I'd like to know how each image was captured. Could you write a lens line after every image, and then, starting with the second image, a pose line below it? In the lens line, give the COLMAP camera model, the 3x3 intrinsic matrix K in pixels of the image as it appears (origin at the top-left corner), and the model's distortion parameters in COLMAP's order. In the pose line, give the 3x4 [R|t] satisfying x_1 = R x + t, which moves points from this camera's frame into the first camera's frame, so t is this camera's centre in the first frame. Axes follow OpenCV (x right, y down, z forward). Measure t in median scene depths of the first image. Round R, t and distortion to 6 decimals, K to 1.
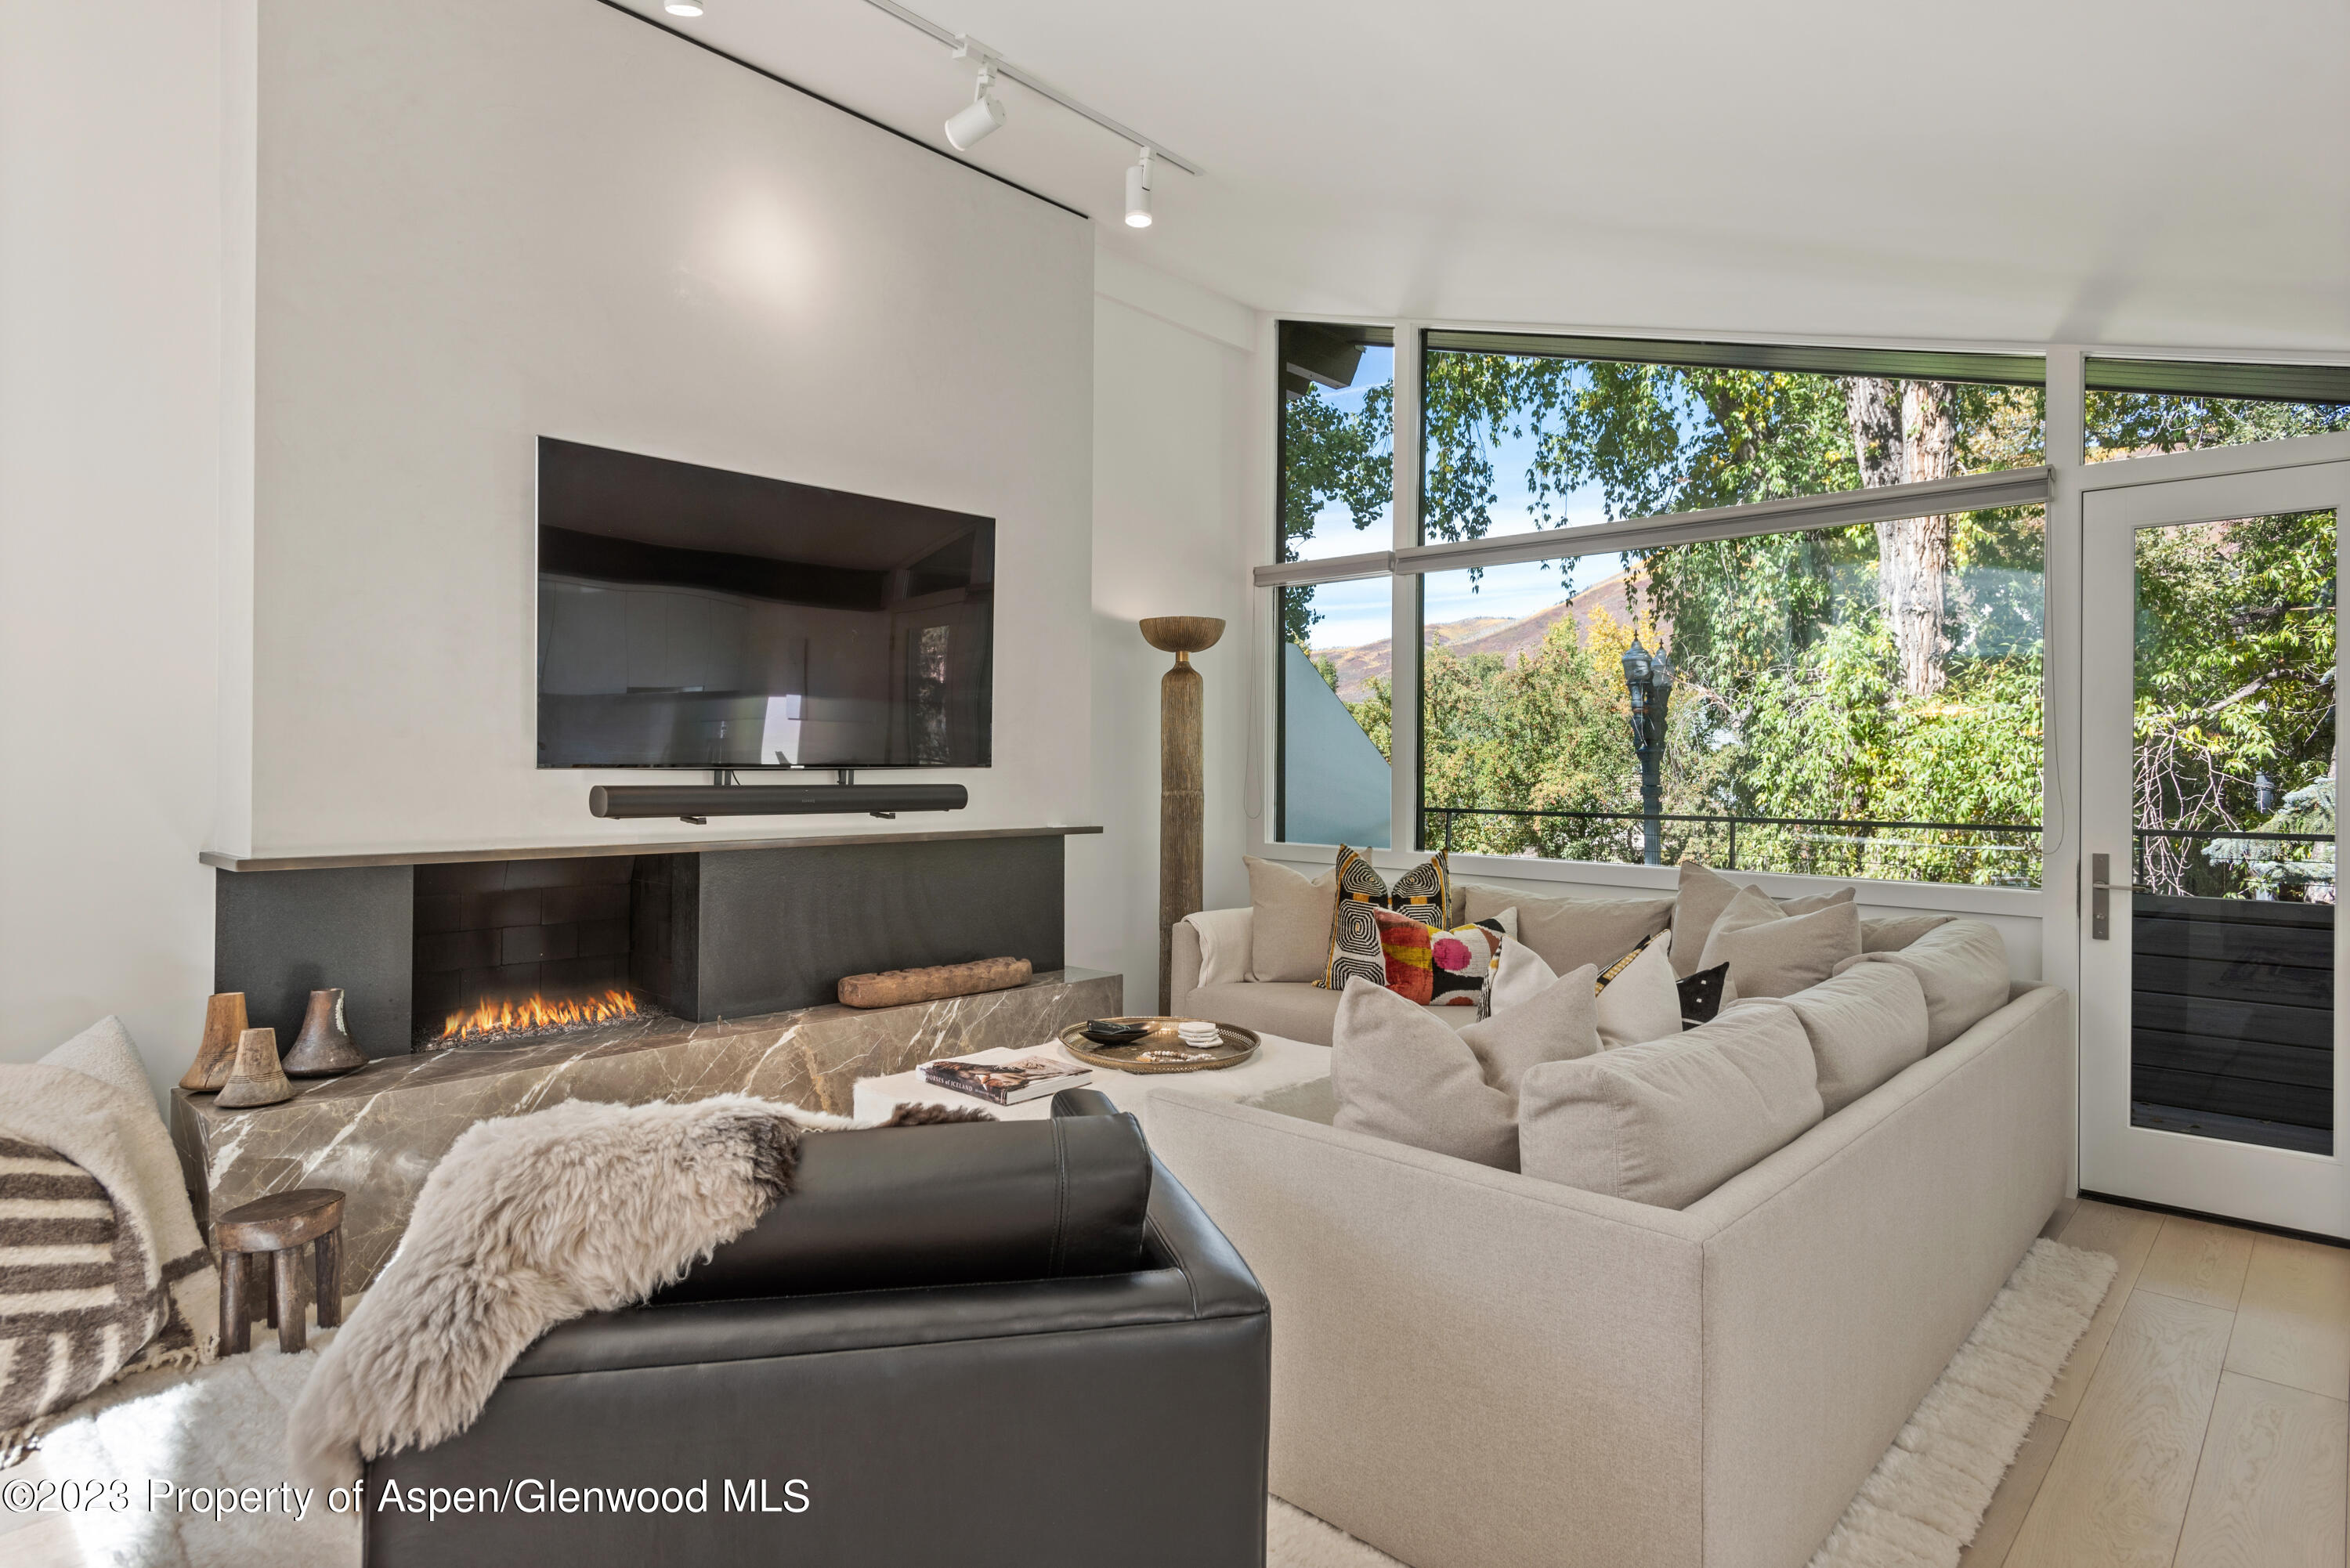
lens RADIAL K [[1271.6, 0, 1164.7], [0, 1271.6, 766.6], [0, 0, 1]] dist [0.019752, -0.000053]
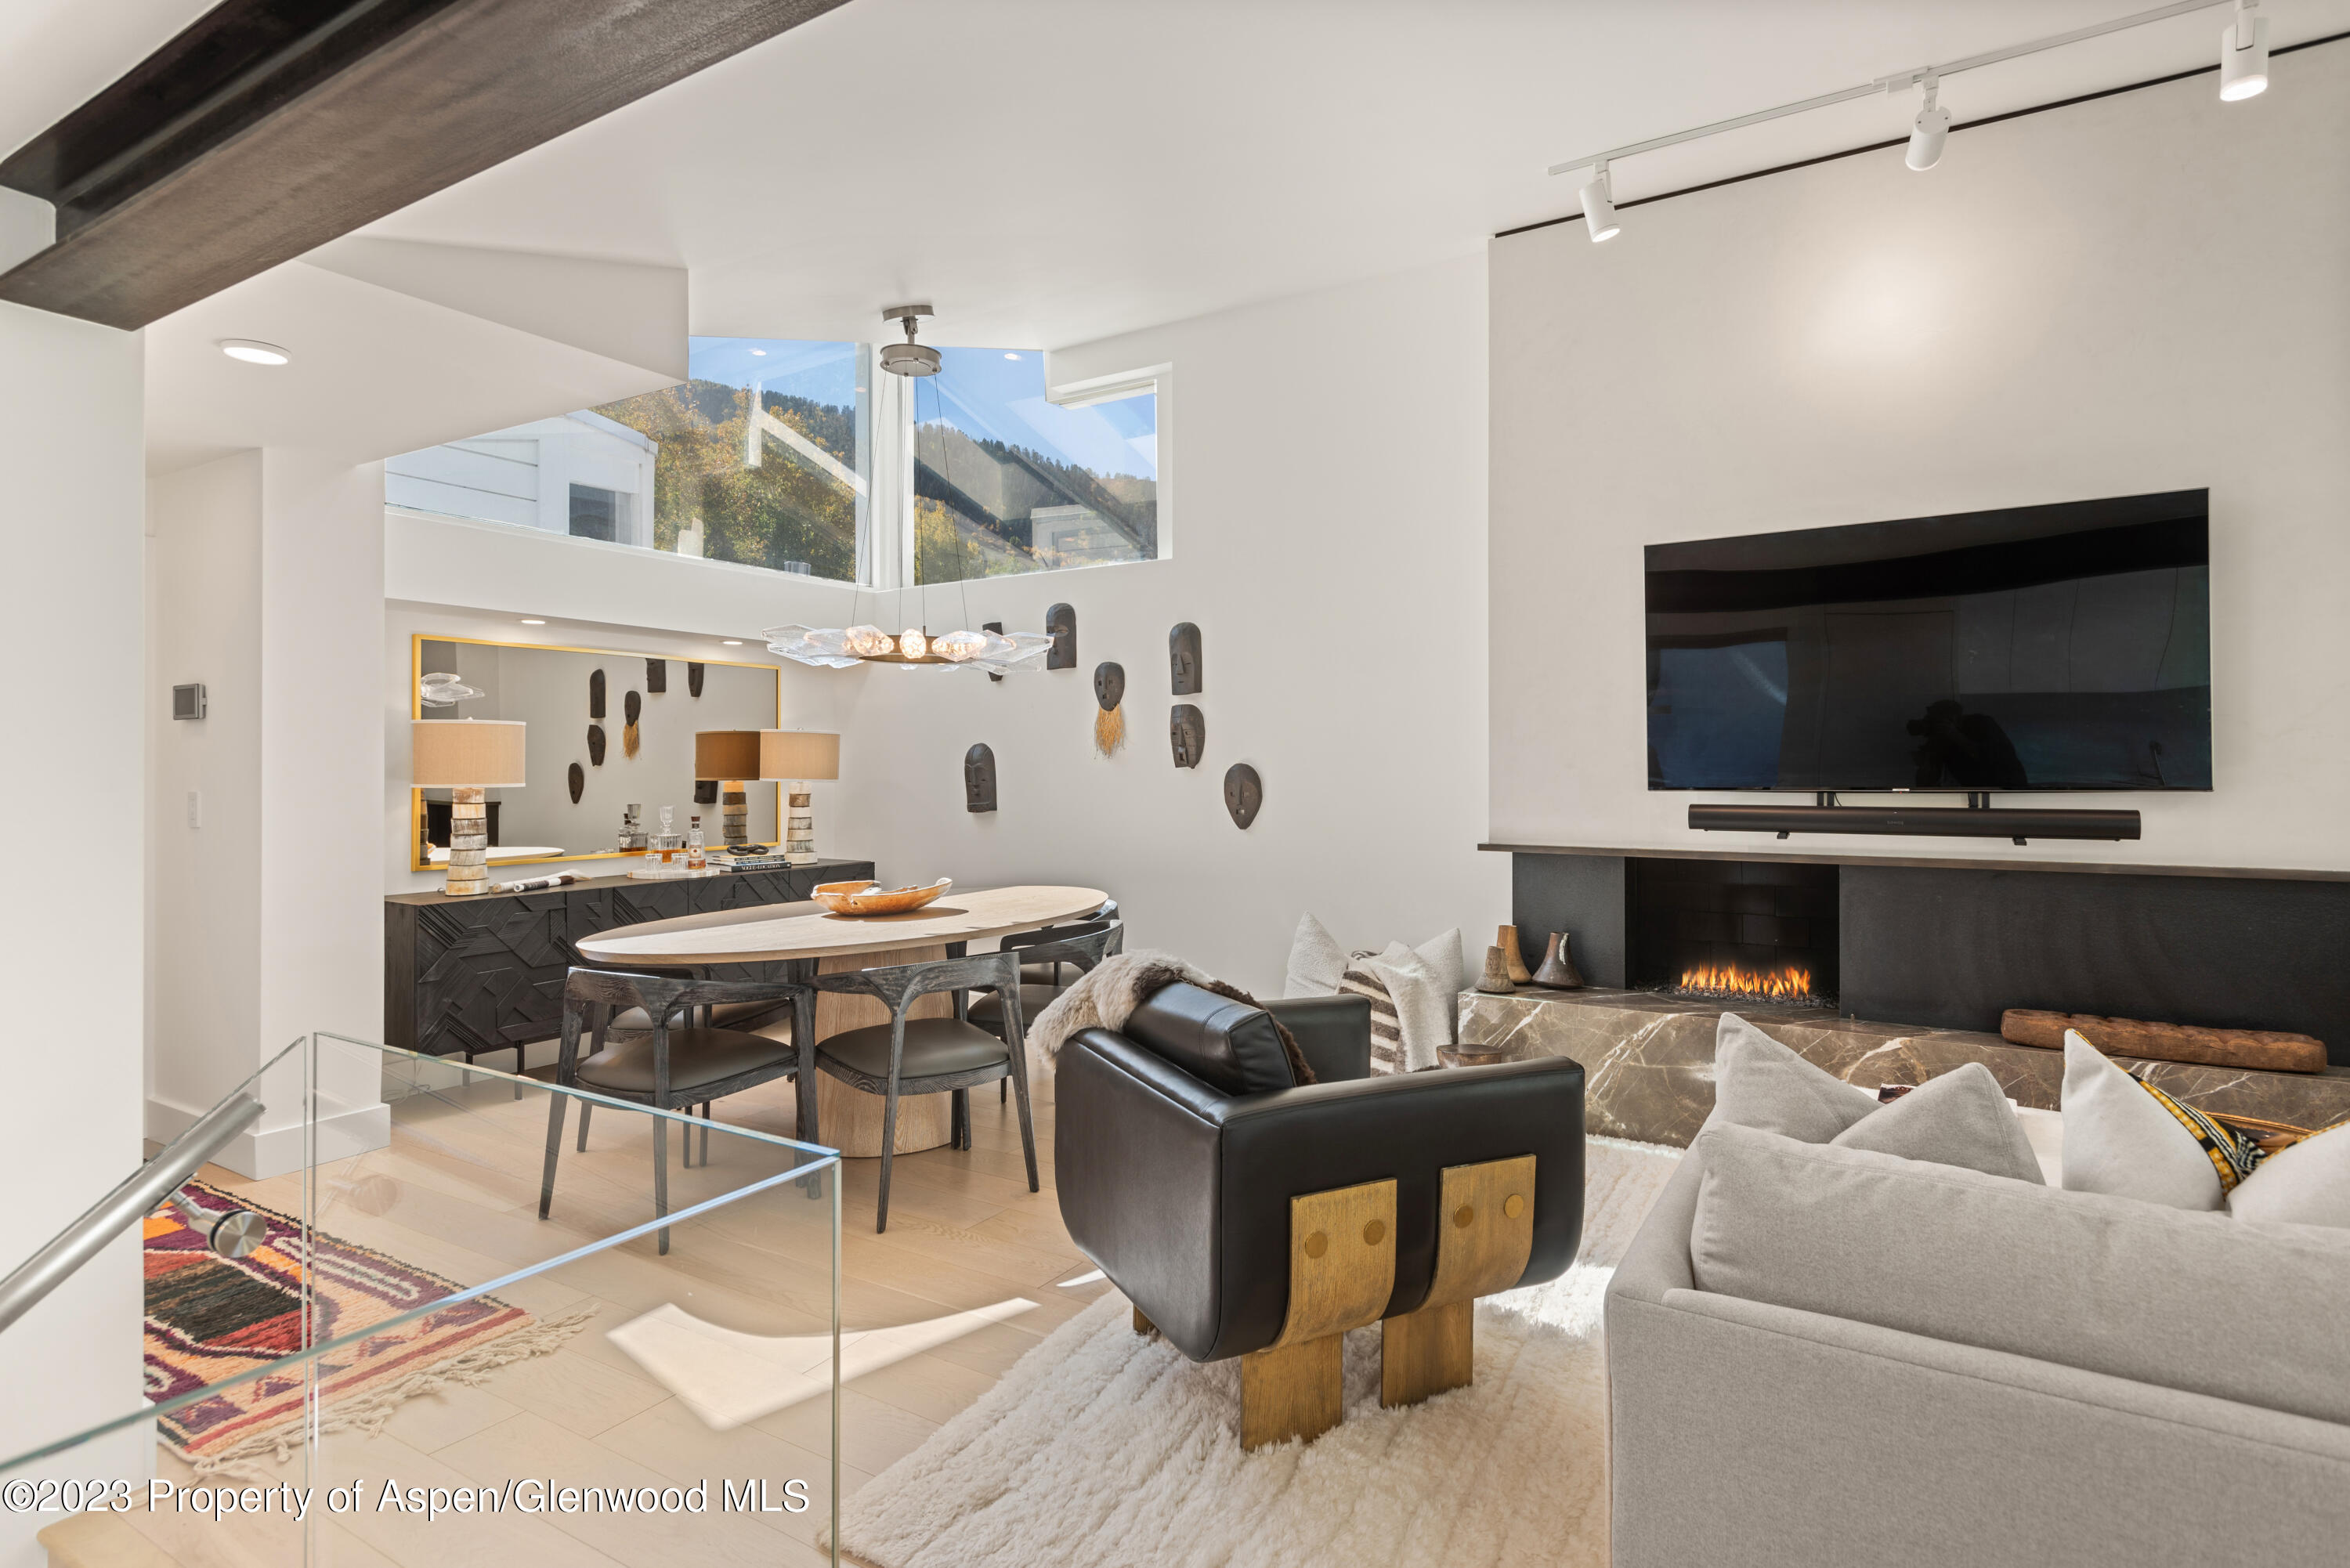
lens RADIAL K [[1195.6, 0, 1175.0], [0, 1195.6, 784.0], [0, 0, 1]] dist [0.000235, -0.000324]
pose [[0.202433, 0.004071, -0.979288, 0.476804], [0.005055, 0.999974, 0.005202, -0.011112], [0.979283, -0.006004, 0.202407, 0.187894]]
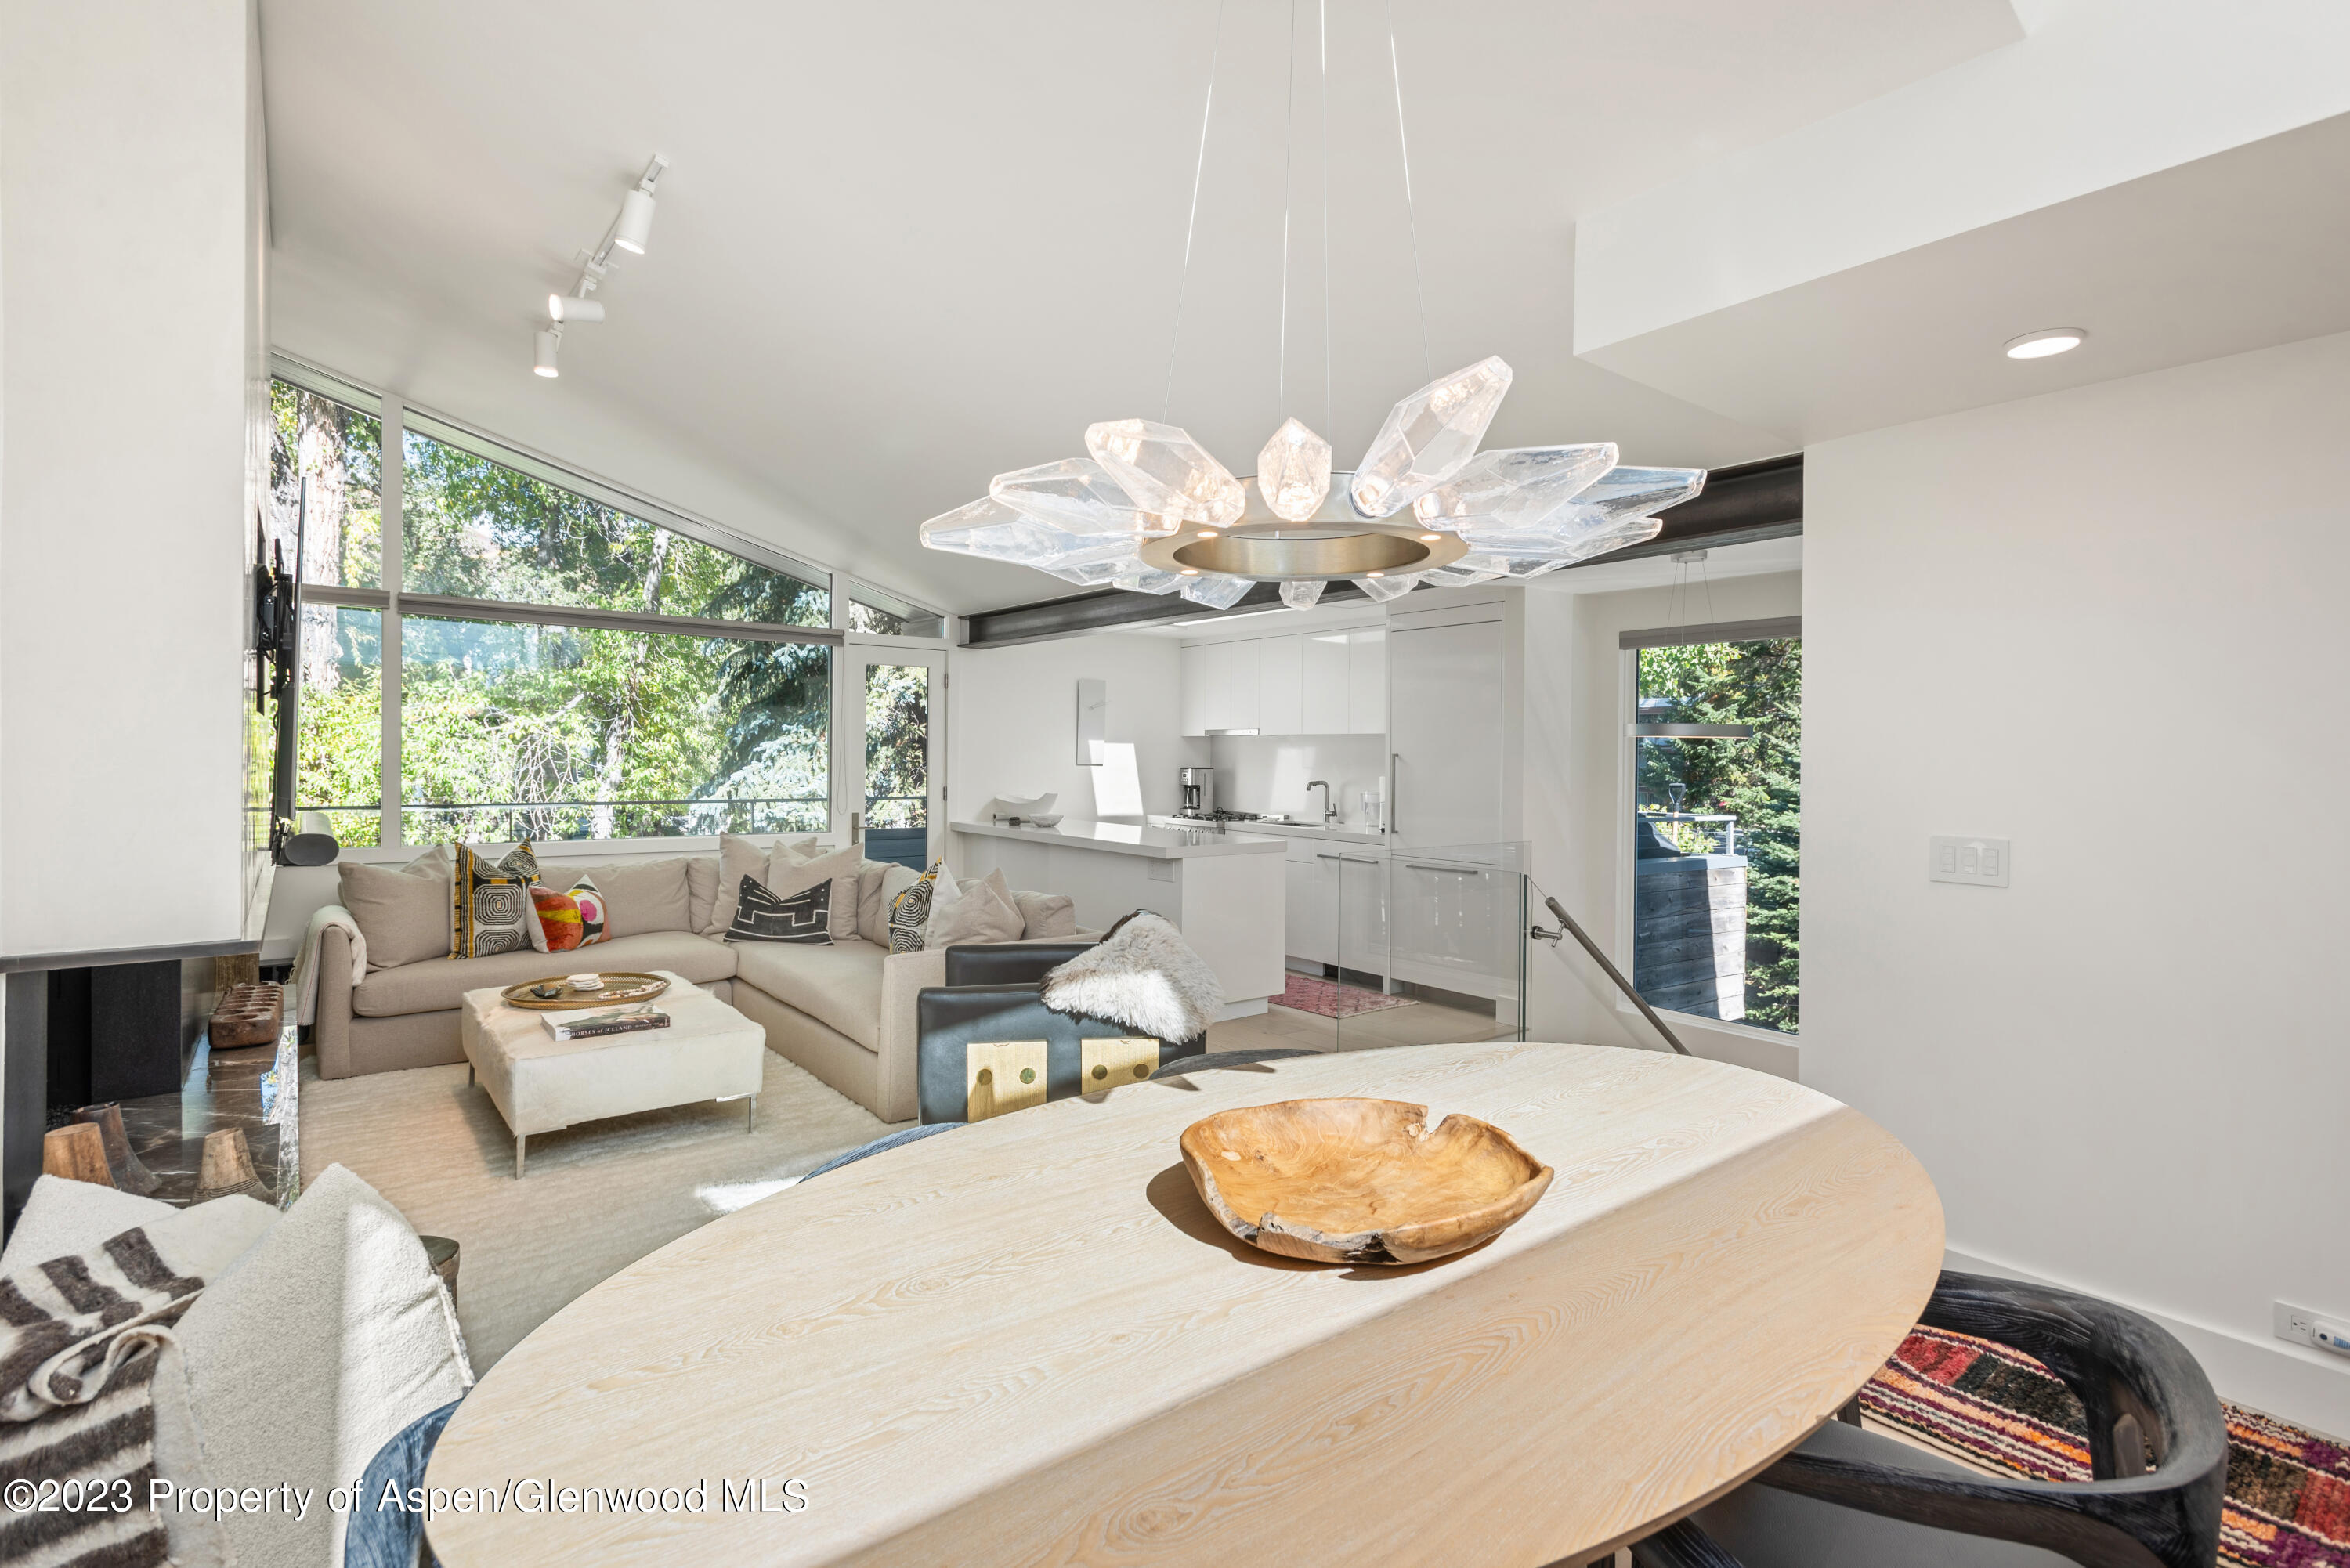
lens RADIAL K [[1114.0, 0, 1173.9], [0, 1114.0, 753.7], [0, 0, 1]] dist [0.018445, -0.000476]
pose [[0.156744, -0.006683, 0.987617, -0.914311], [-0.012192, 0.999888, 0.008701, -0.047710], [-0.987564, -0.013405, 0.156645, 0.156892]]
